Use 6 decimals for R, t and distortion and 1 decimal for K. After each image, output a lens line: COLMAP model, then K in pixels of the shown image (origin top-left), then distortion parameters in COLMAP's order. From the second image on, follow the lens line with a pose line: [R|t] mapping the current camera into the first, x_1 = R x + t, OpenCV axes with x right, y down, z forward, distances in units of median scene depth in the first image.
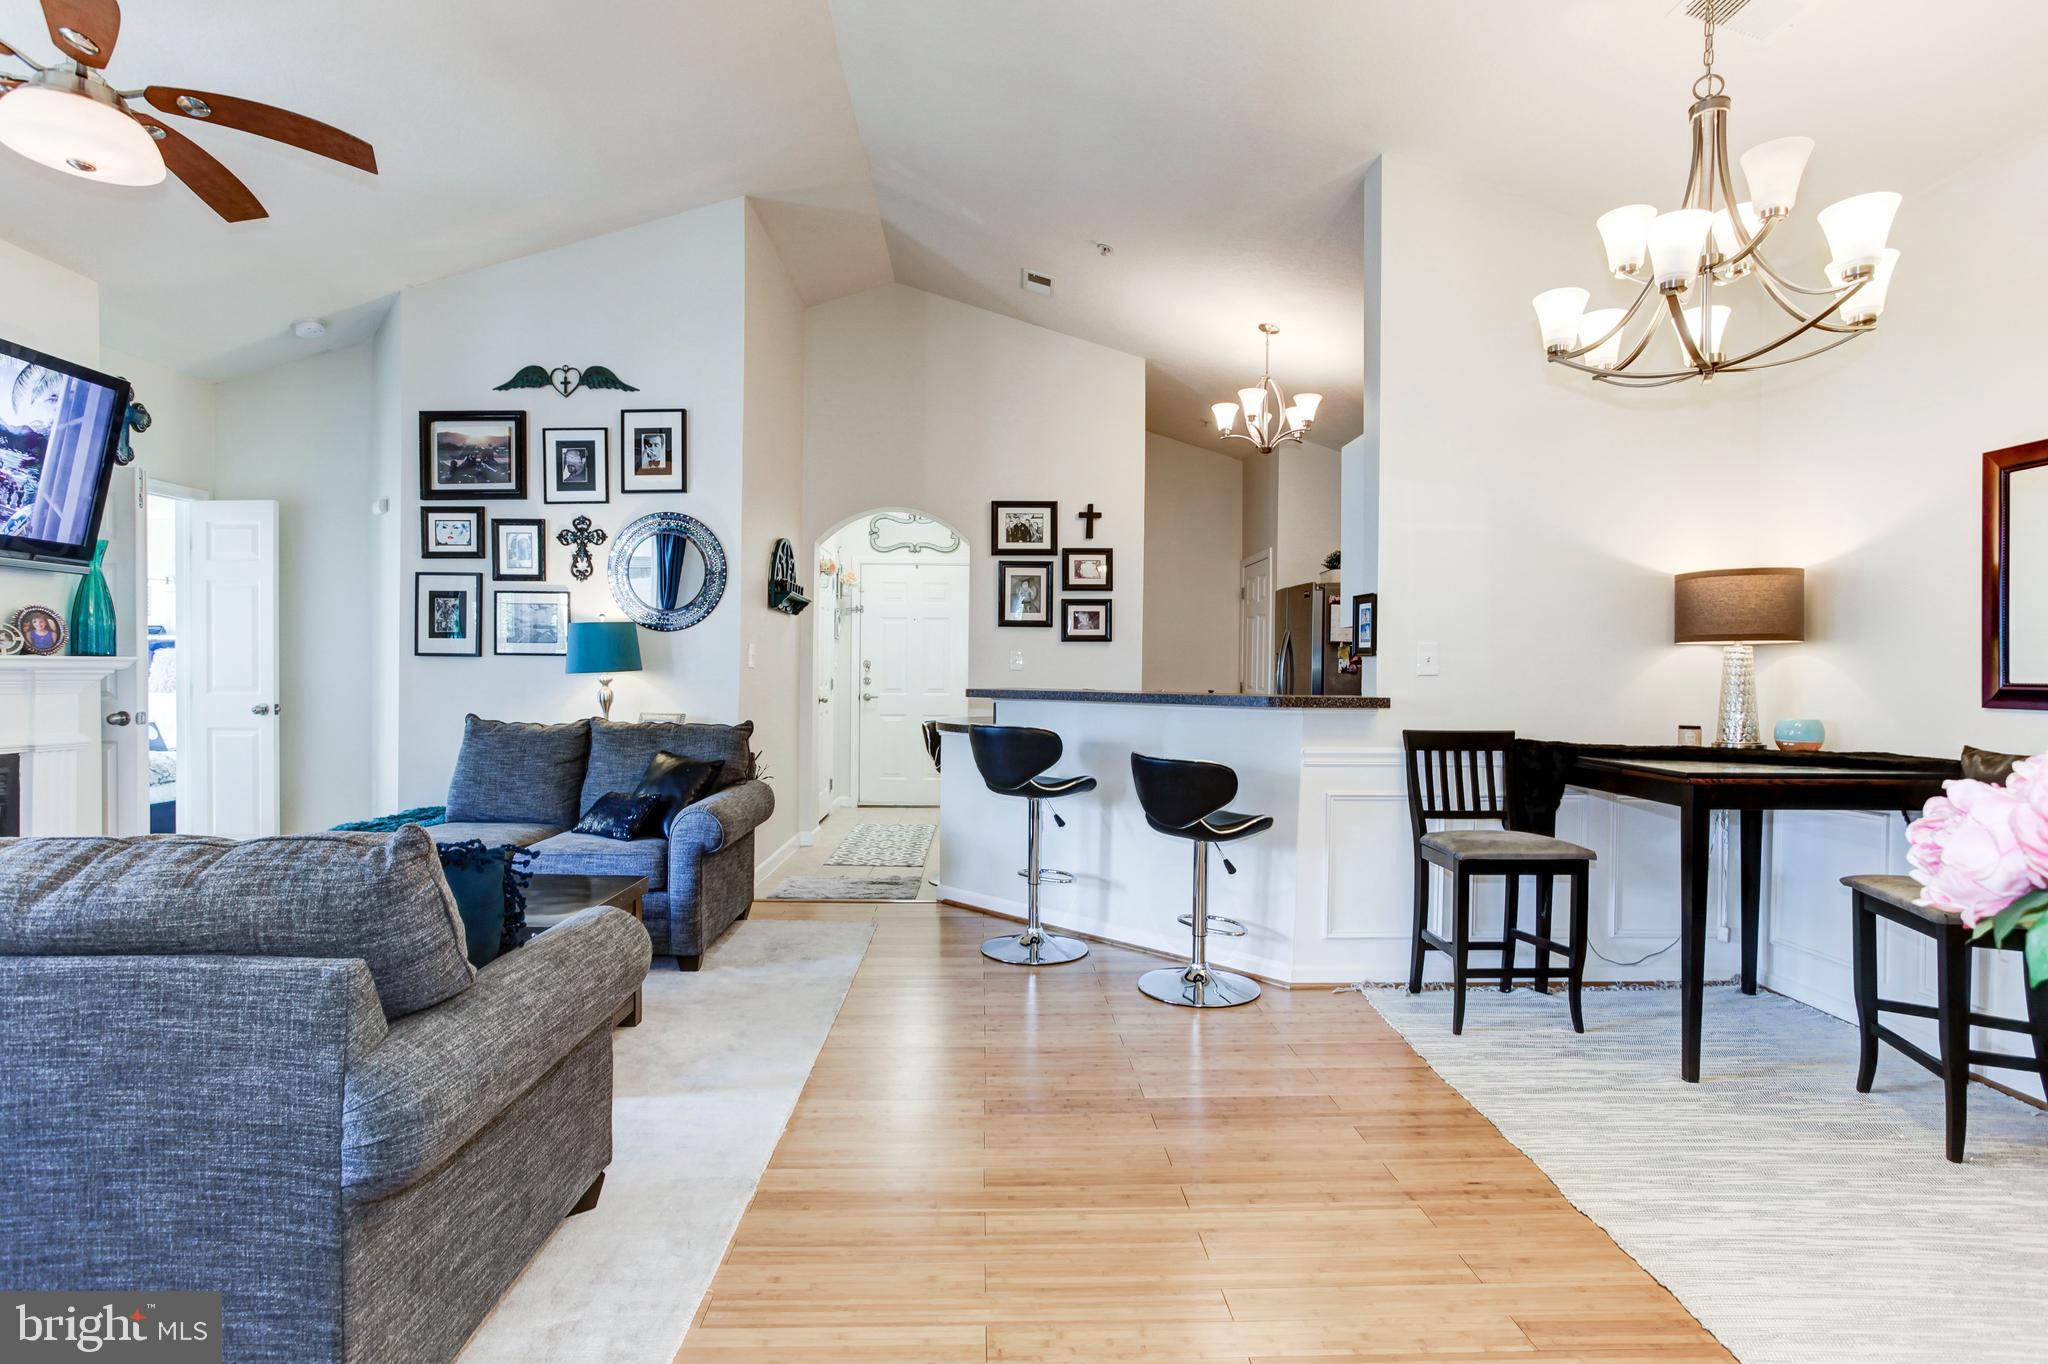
lens RADIAL K [[1011.1, 0, 982.7], [0, 1011.1, 670.7], [0, 0, 1]] dist [-0.043305, 0.044249]
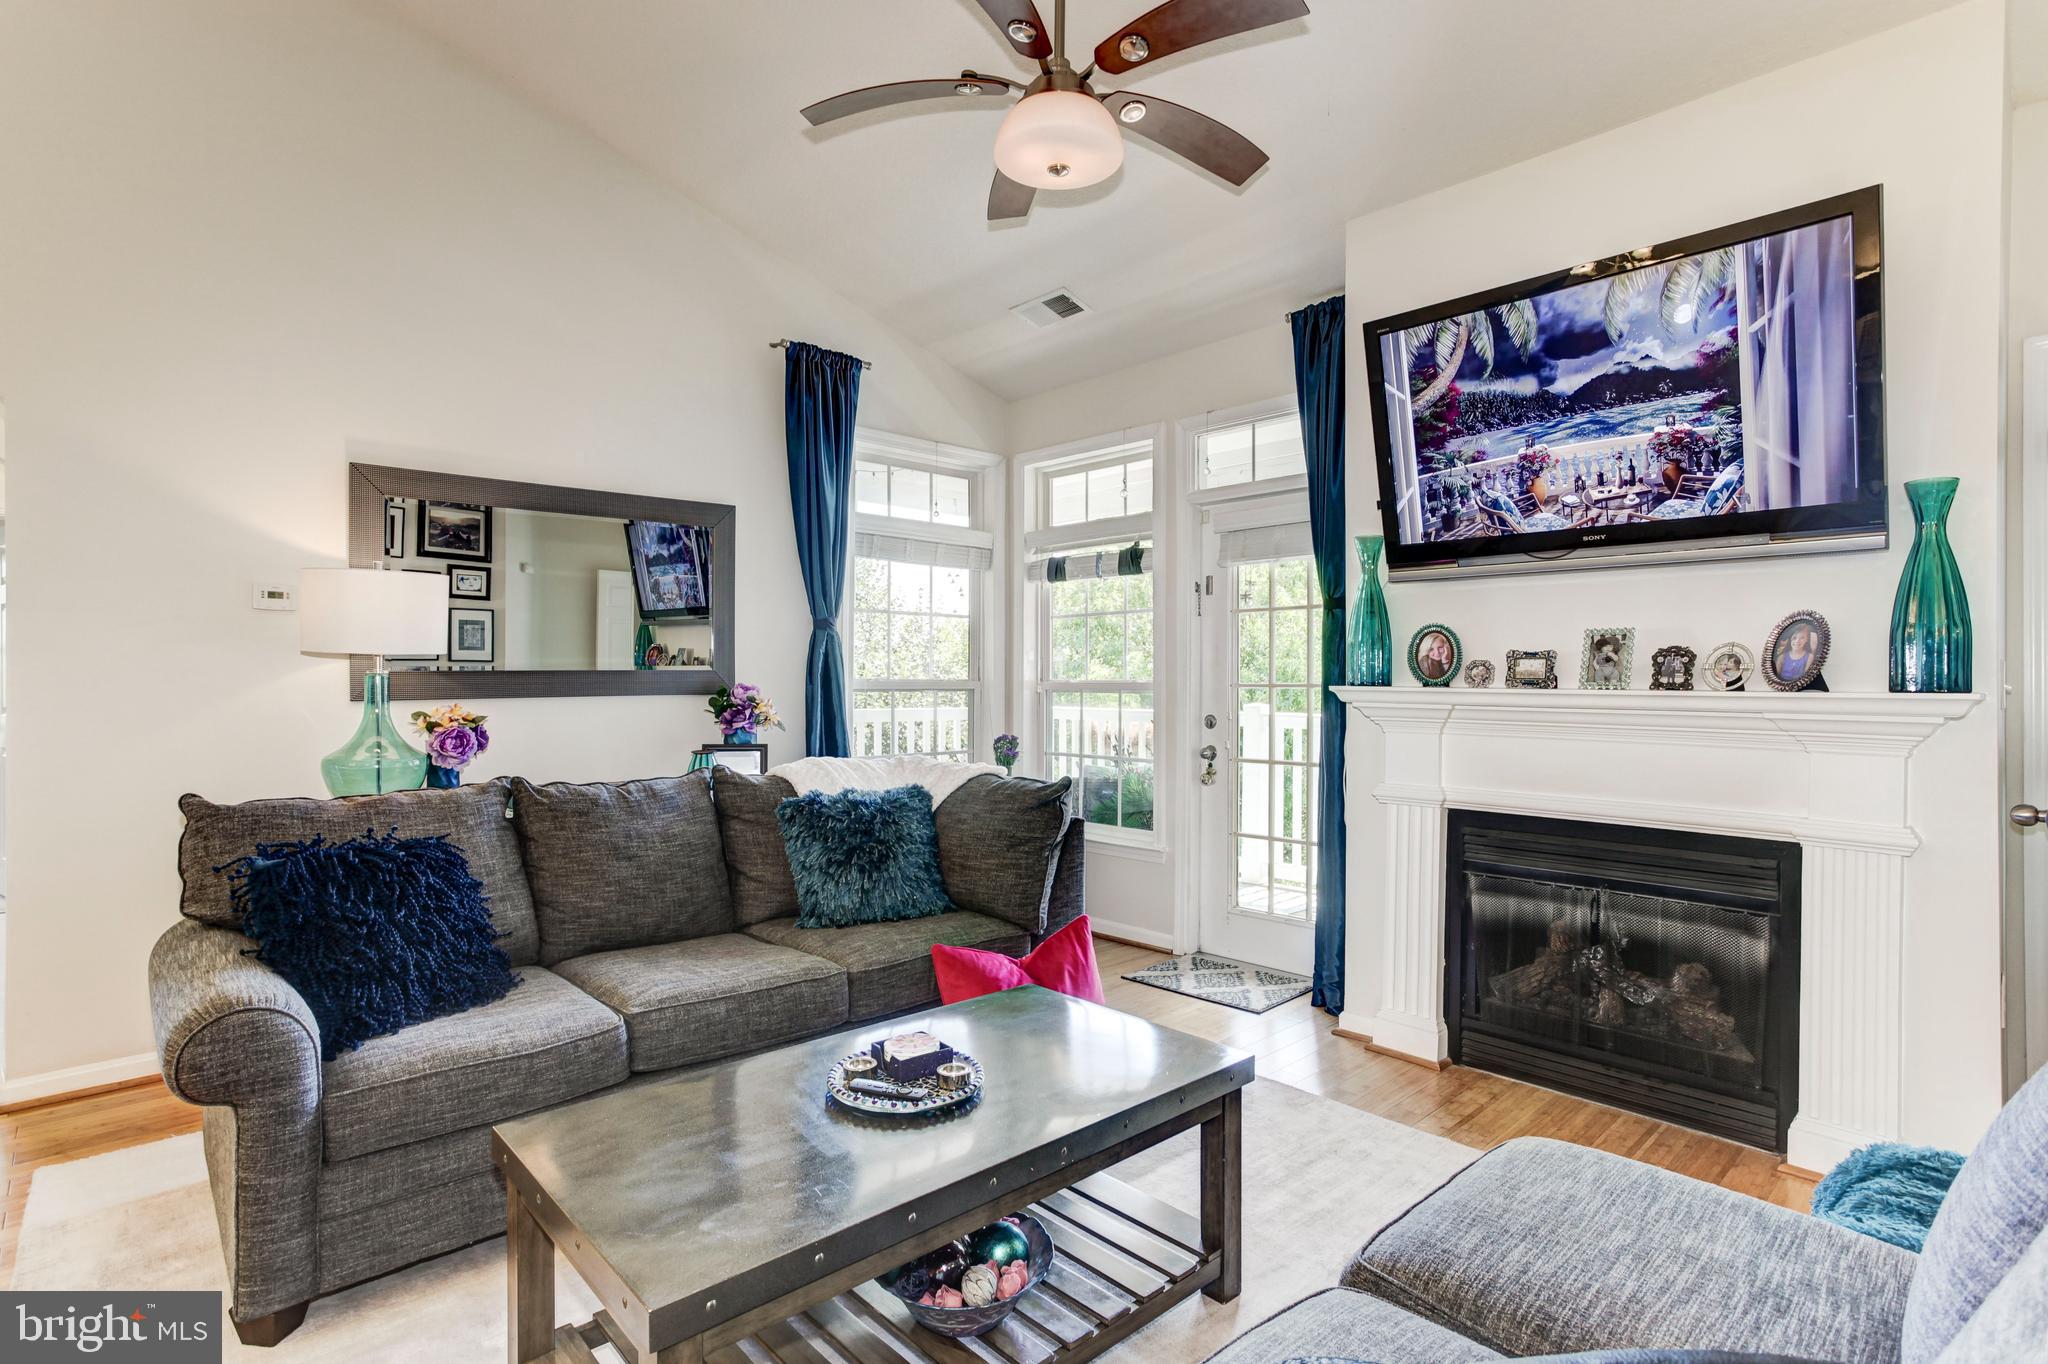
lens RADIAL K [[1052.8, 0, 993.3], [0, 1052.8, 687.0], [0, 0, 1]] dist [-0.060273, 0.051734]
pose [[-0.756087, -0.007813, -0.654425, -0.135407], [-0.012929, 0.999912, 0.003000, -0.013354], [0.654344, 0.010729, -0.756121, 1.165246]]
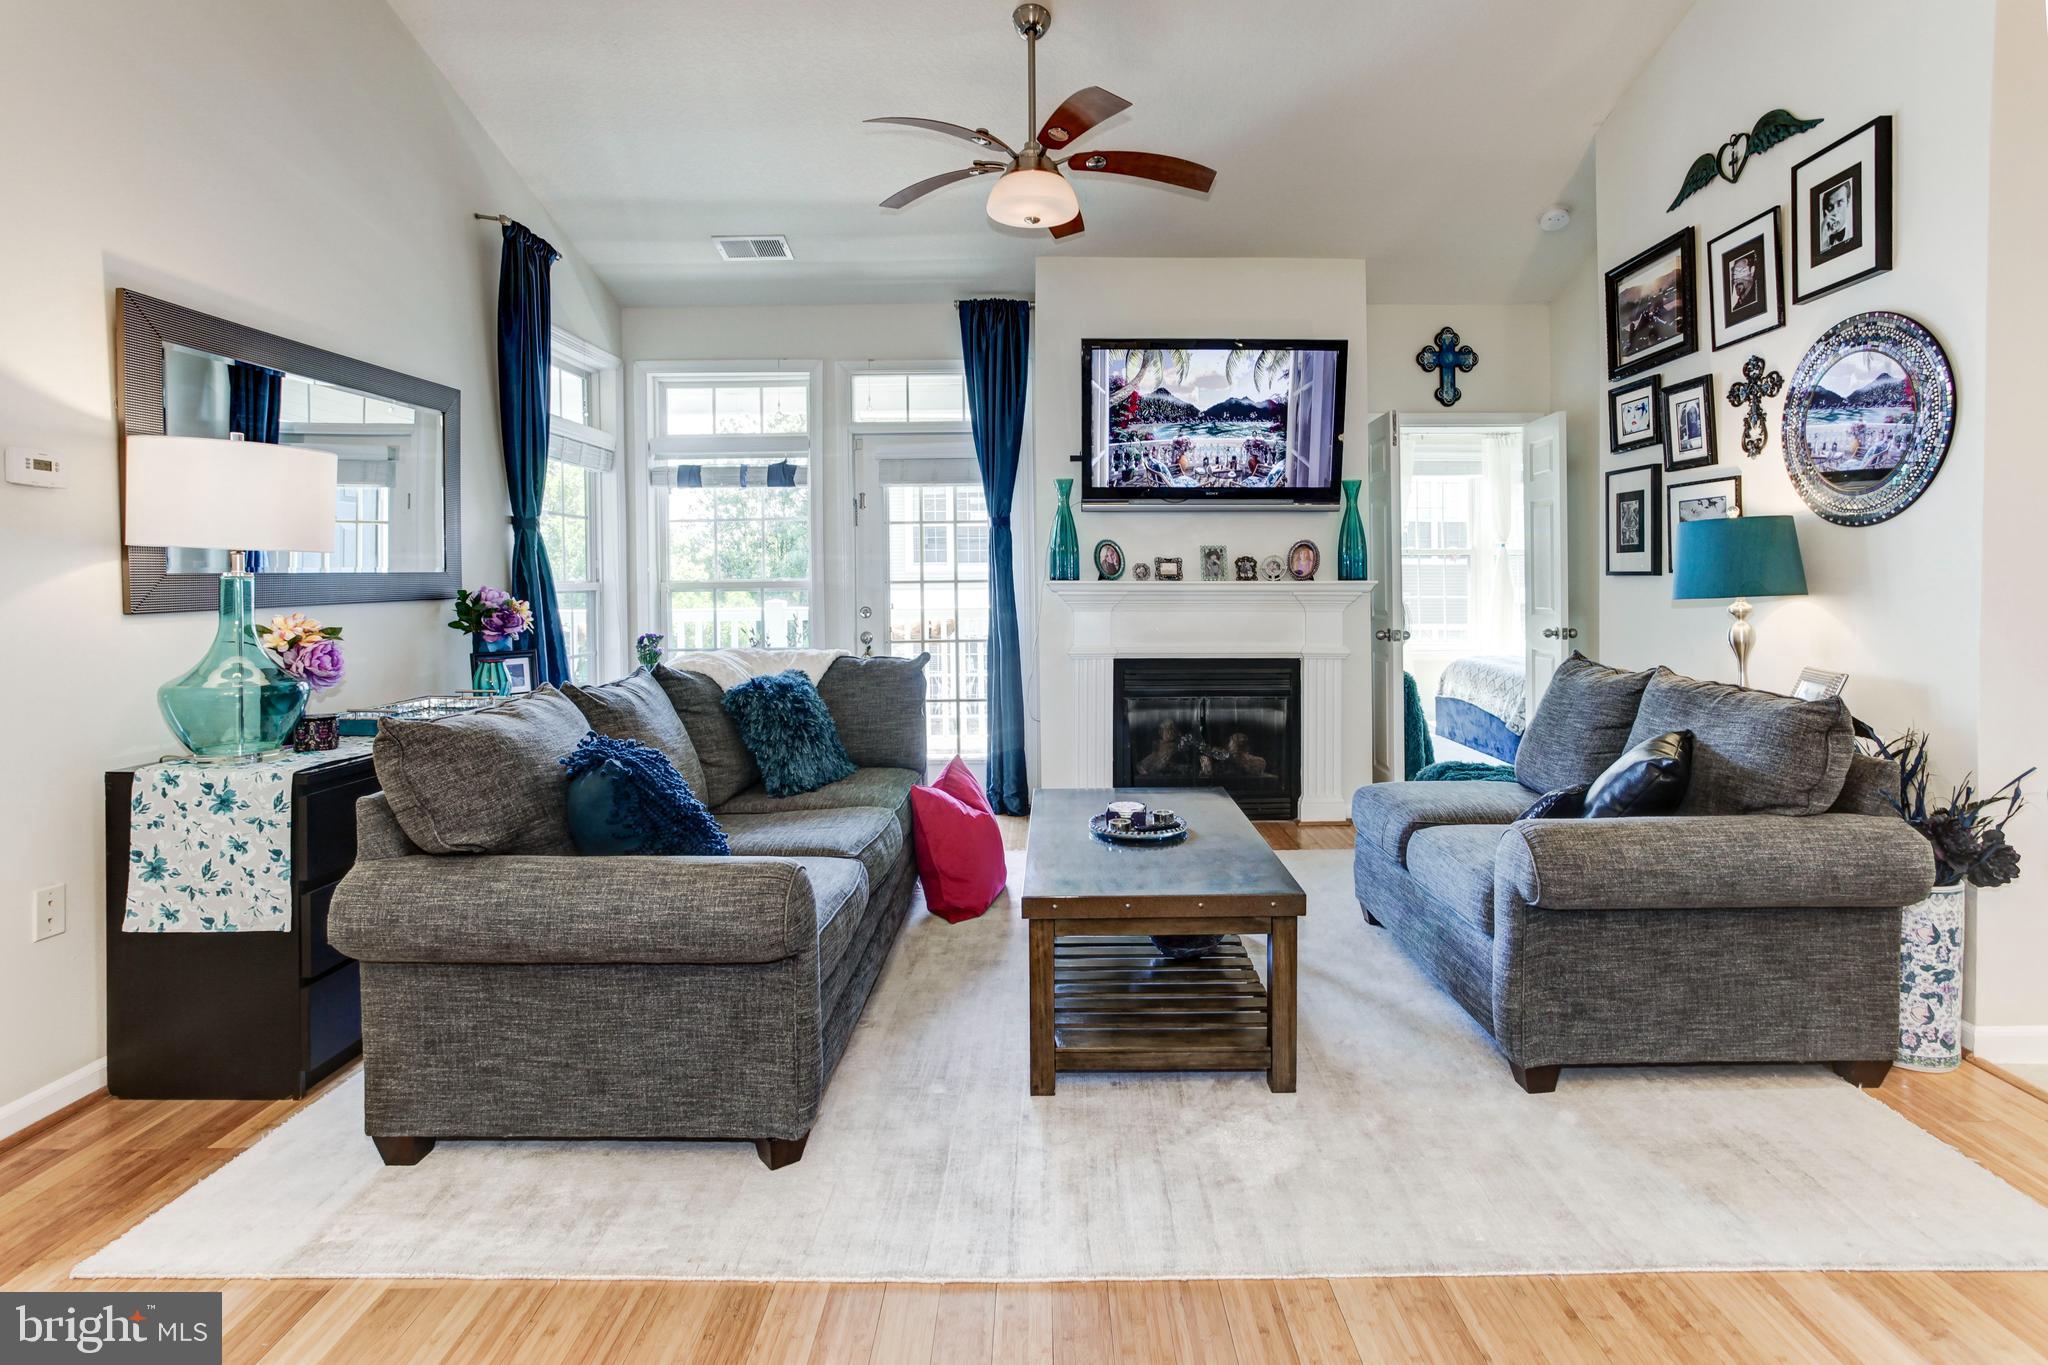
lens RADIAL K [[1033.7, 0, 1076.8], [0, 1033.7, 595.9], [0, 0, 1]] dist [-0.095082, 0.077830]
pose [[-0.007116, 0.008701, -0.999937, 0.326897], [0.001141, 0.999962, 0.008693, -0.007666], [0.999974, -0.001079, -0.007126, 0.734905]]
